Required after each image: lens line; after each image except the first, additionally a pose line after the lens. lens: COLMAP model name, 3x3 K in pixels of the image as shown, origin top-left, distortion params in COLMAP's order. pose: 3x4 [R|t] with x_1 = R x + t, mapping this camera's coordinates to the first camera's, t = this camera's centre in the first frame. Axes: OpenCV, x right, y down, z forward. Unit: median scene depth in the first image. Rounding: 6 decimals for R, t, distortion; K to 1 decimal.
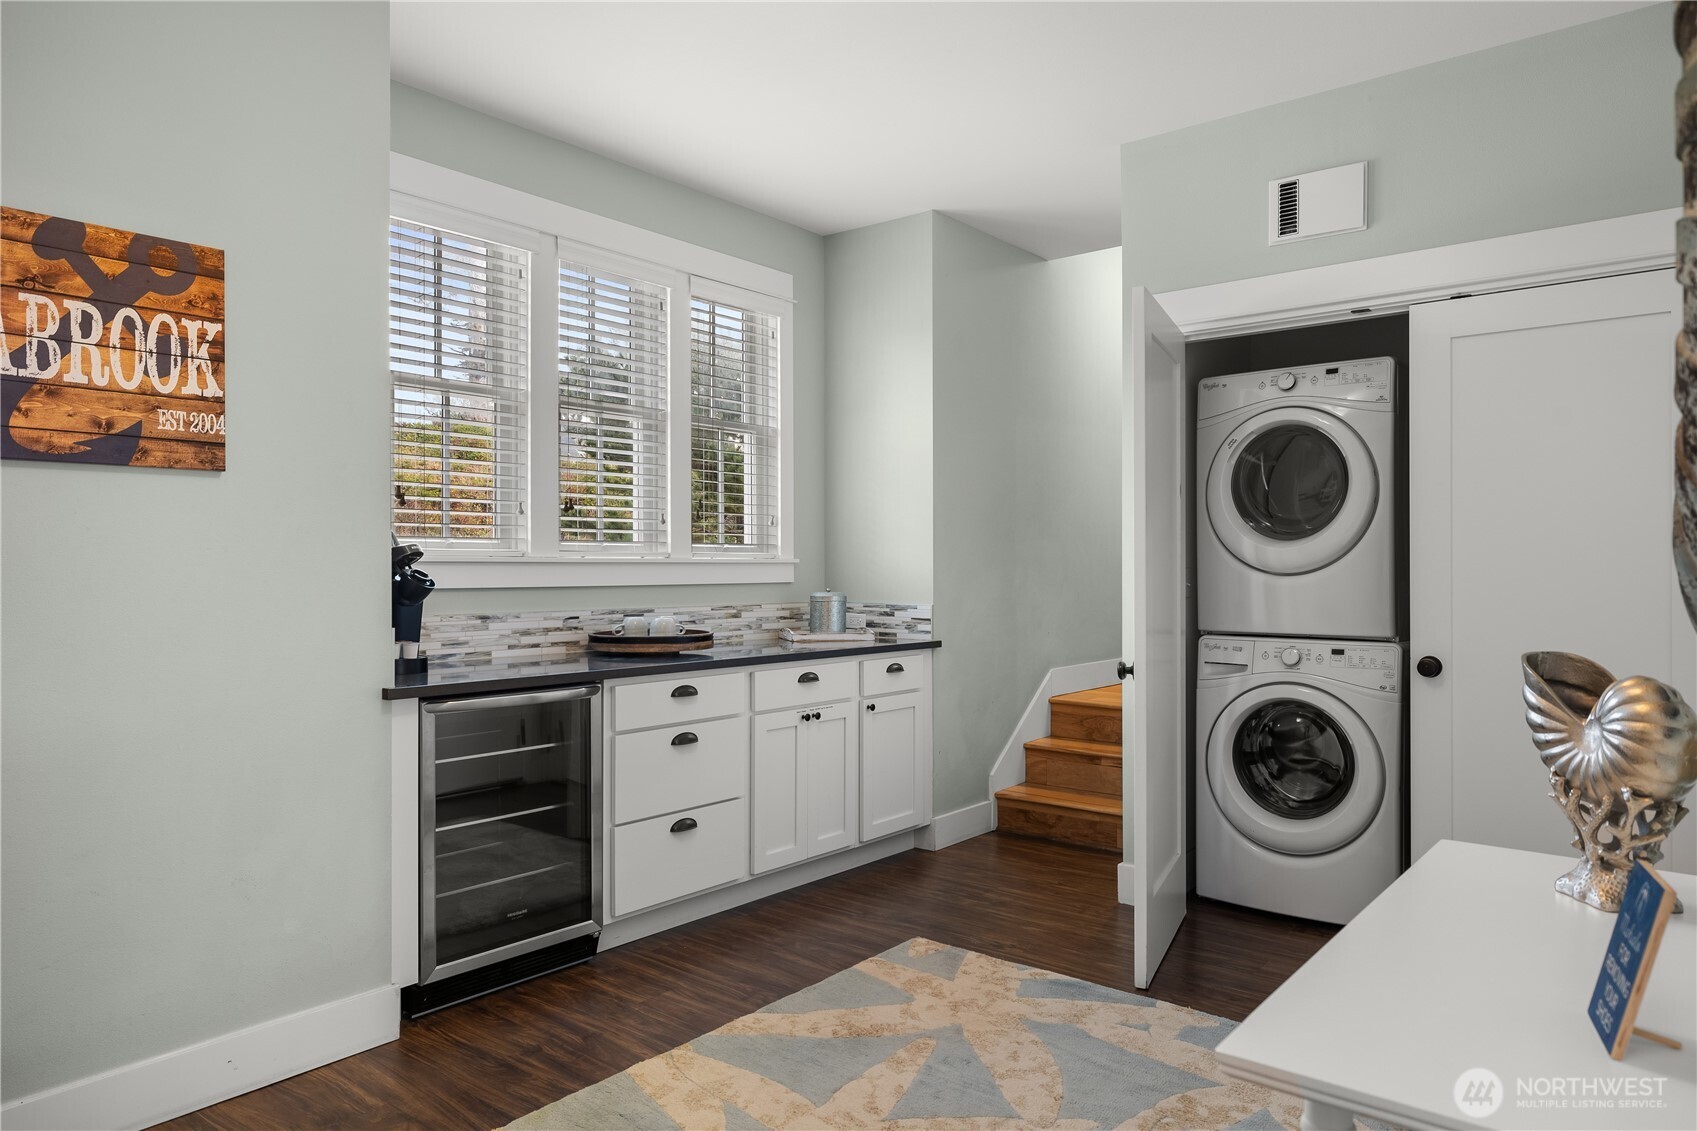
lens RADIAL K [[1094.4, 0, 849.3], [0, 1094.4, 567.1], [0, 0, 1]] dist [0.001059, 0.000228]
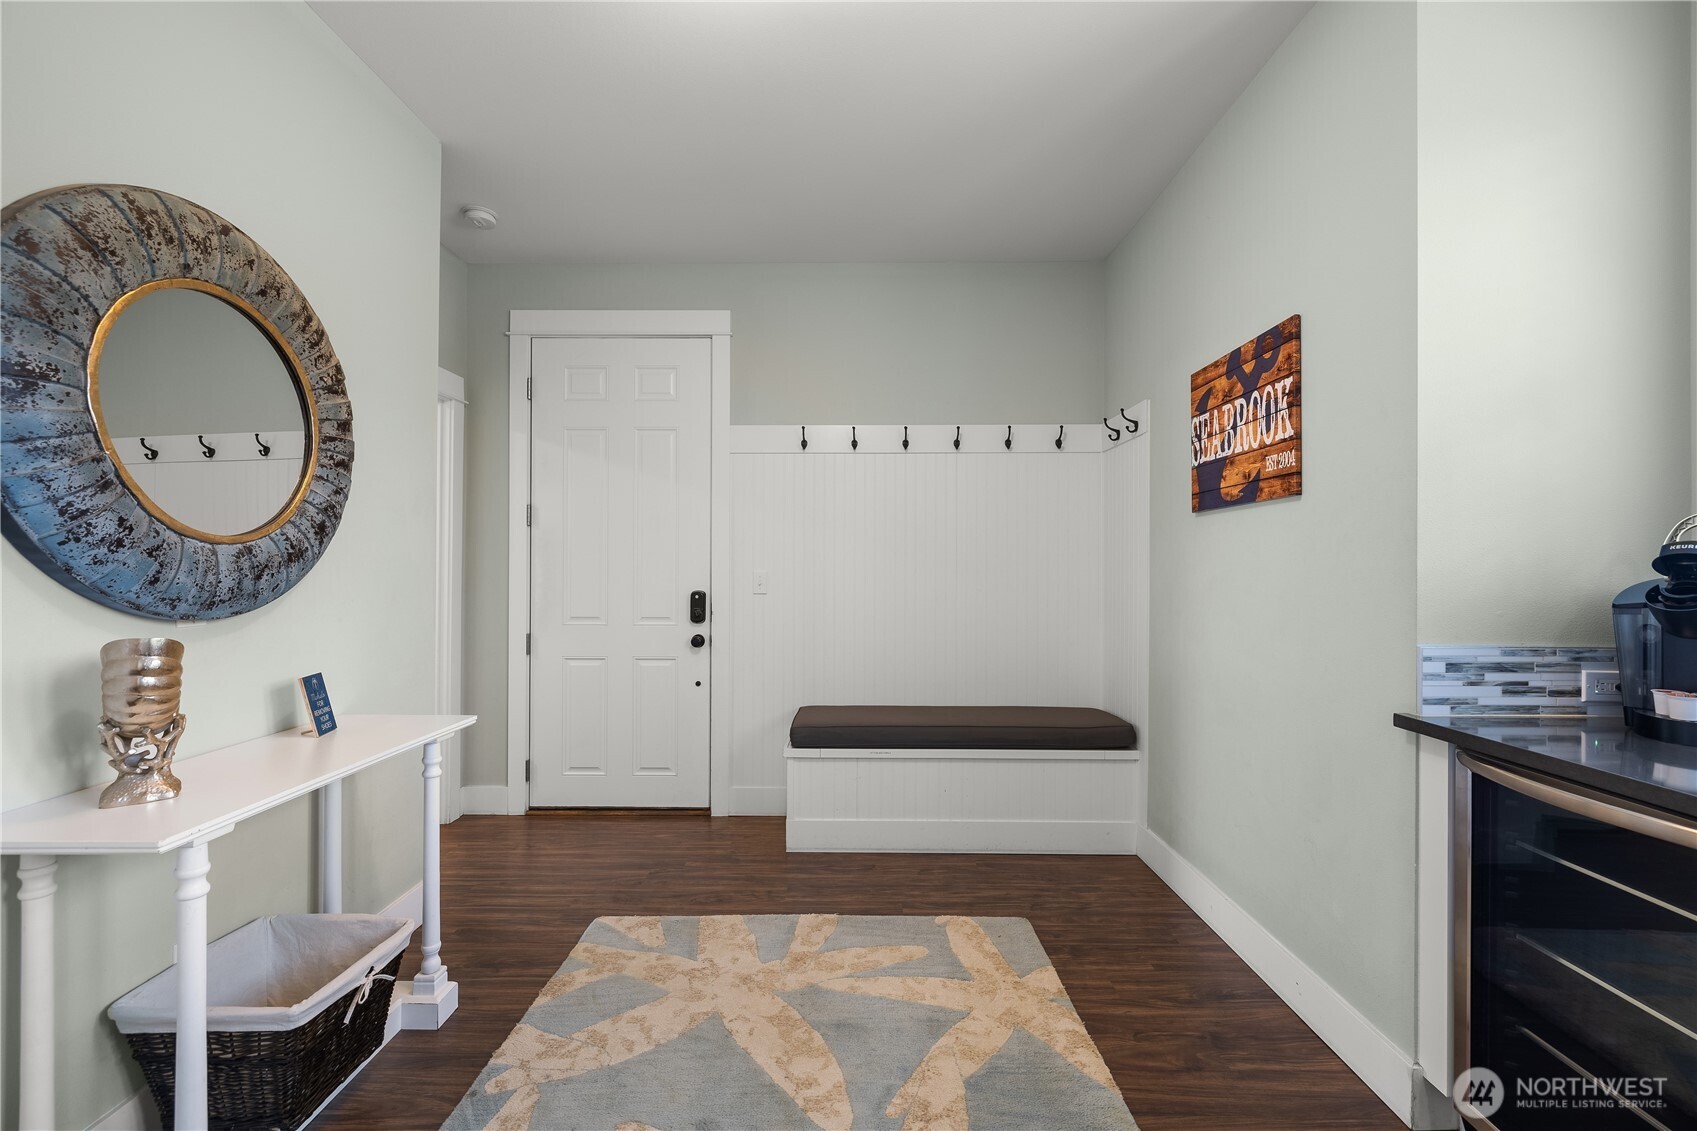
lens RADIAL K [[716.3, 0, 850.0], [0, 716.3, 564.8], [0, 0, 1]] dist [0.003198, -0.000732]
pose [[-0.773783, -0.004687, -0.633433, 0.325156], [-0.004208, 0.999989, -0.002259, -0.005905], [0.633437, 0.000917, -0.773794, 1.329297]]
